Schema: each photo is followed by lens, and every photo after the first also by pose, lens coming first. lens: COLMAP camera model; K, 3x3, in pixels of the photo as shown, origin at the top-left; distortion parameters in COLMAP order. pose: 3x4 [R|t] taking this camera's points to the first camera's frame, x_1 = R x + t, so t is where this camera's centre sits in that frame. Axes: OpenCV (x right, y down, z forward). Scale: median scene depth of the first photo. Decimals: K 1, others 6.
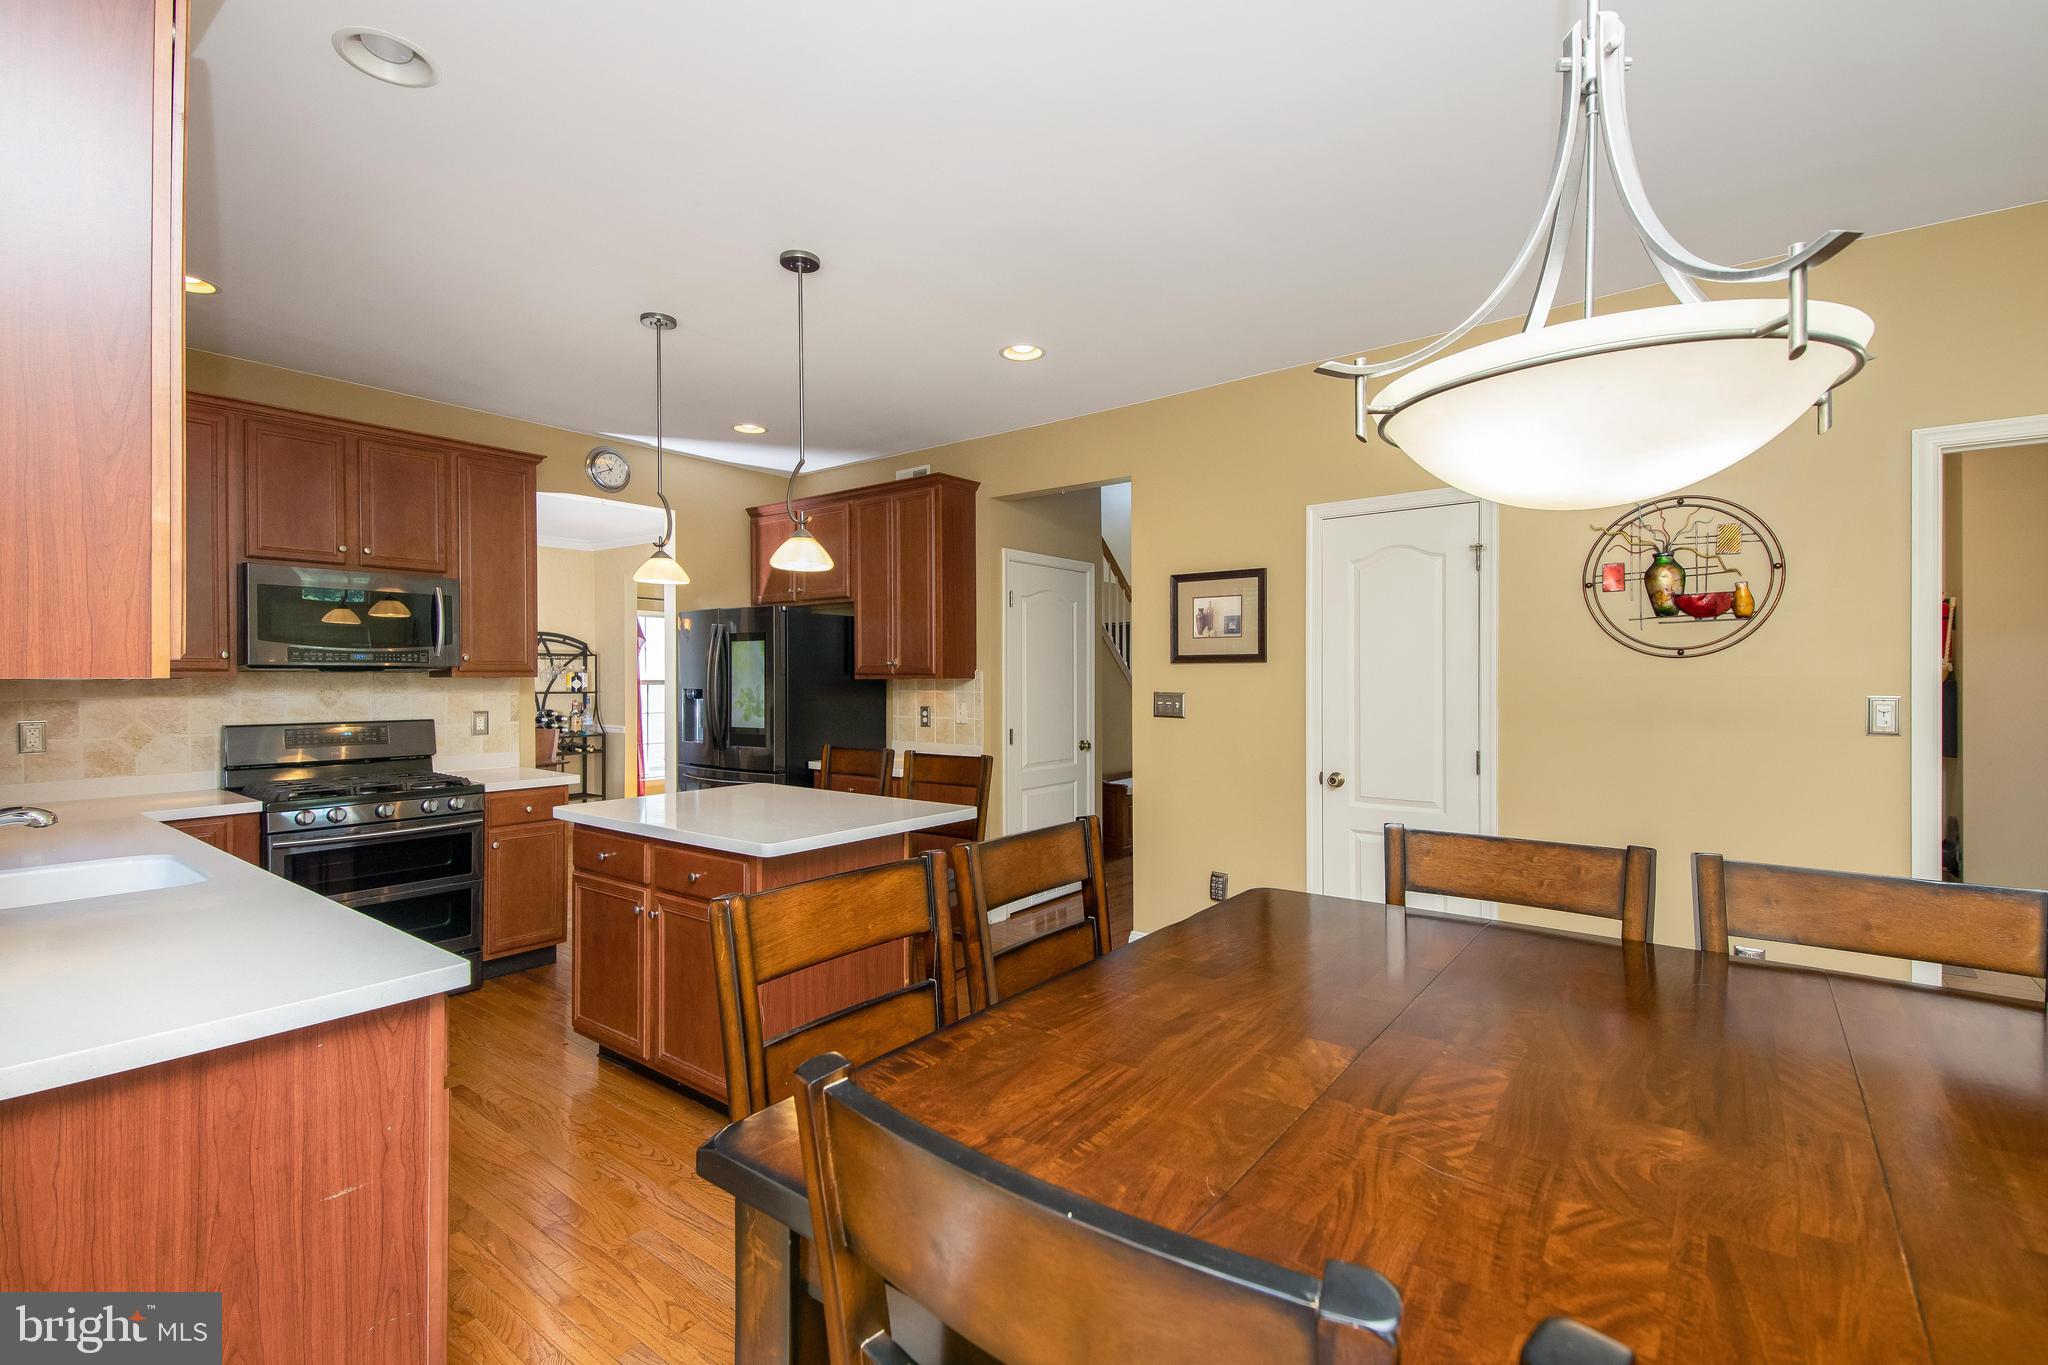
lens RADIAL K [[921.7, 0, 1029.1], [0, 921.7, 679.2], [0, 0, 1]] dist [0.024224, -0.000848]
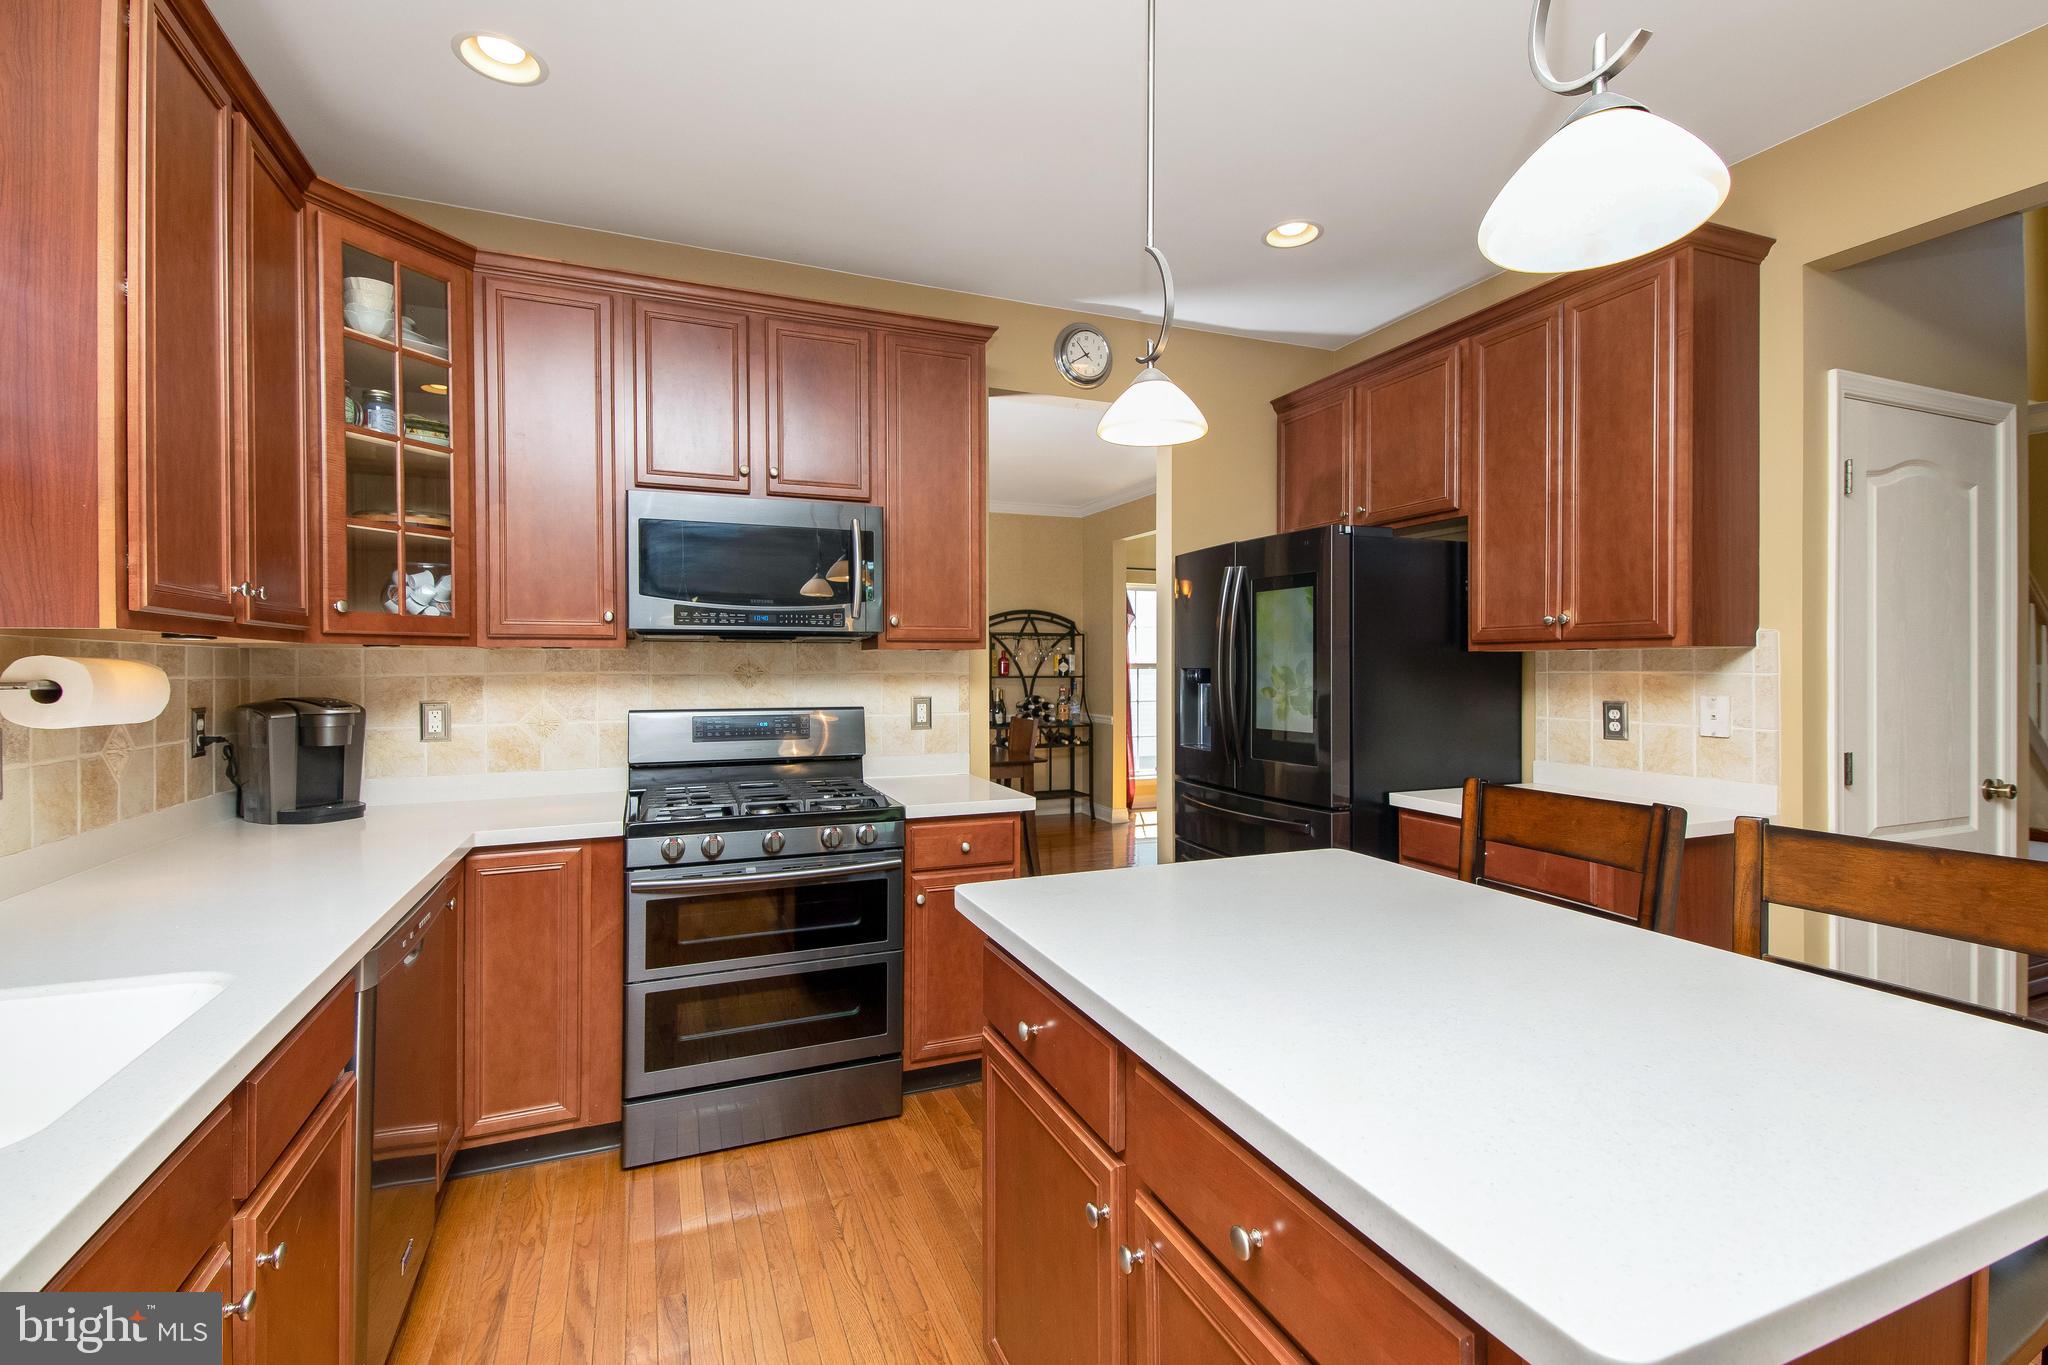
lens RADIAL K [[921.7, 0, 1029.2], [0, 921.7, 675.8], [0, 0, 1]] dist [0.024224, -0.000848]
pose [[0.872080, 0.004811, -0.489339, -0.152692], [-0.000988, 0.999967, 0.008071, 0.011208], [0.489362, -0.006555, 0.872056, 0.385878]]
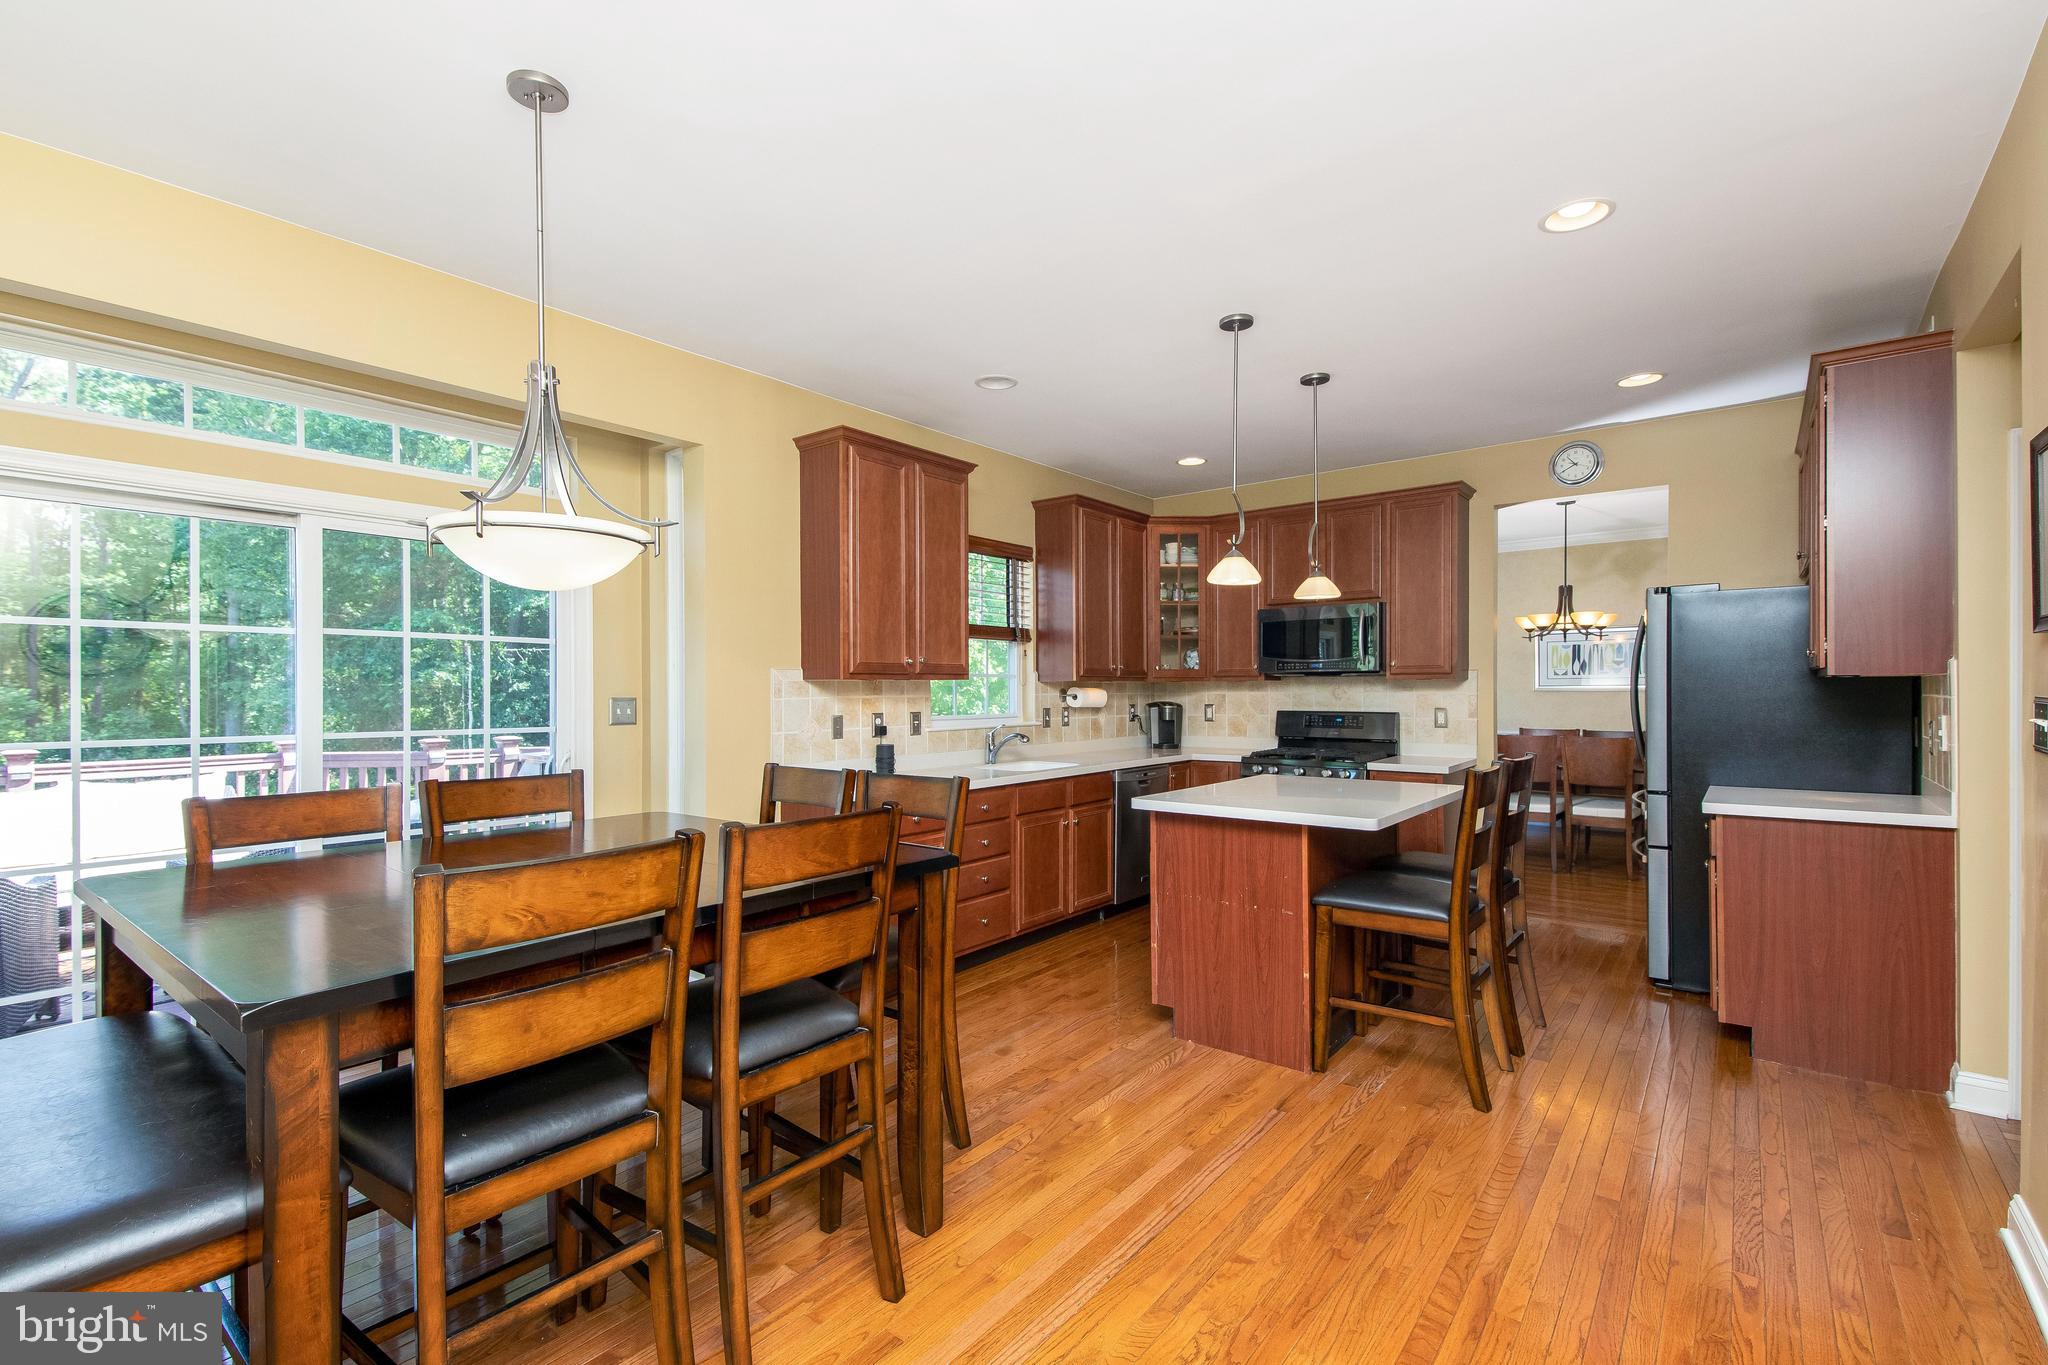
lens RADIAL K [[921.7, 0, 1029.2], [0, 921.7, 690.6], [0, 0, 1]] dist [0.024224, -0.000848]
pose [[-0.008315, 0.005420, -0.999951, 0.560951], [0.001417, 0.999984, 0.005409, 0.004935], [0.999964, -0.001372, -0.008323, 0.457670]]
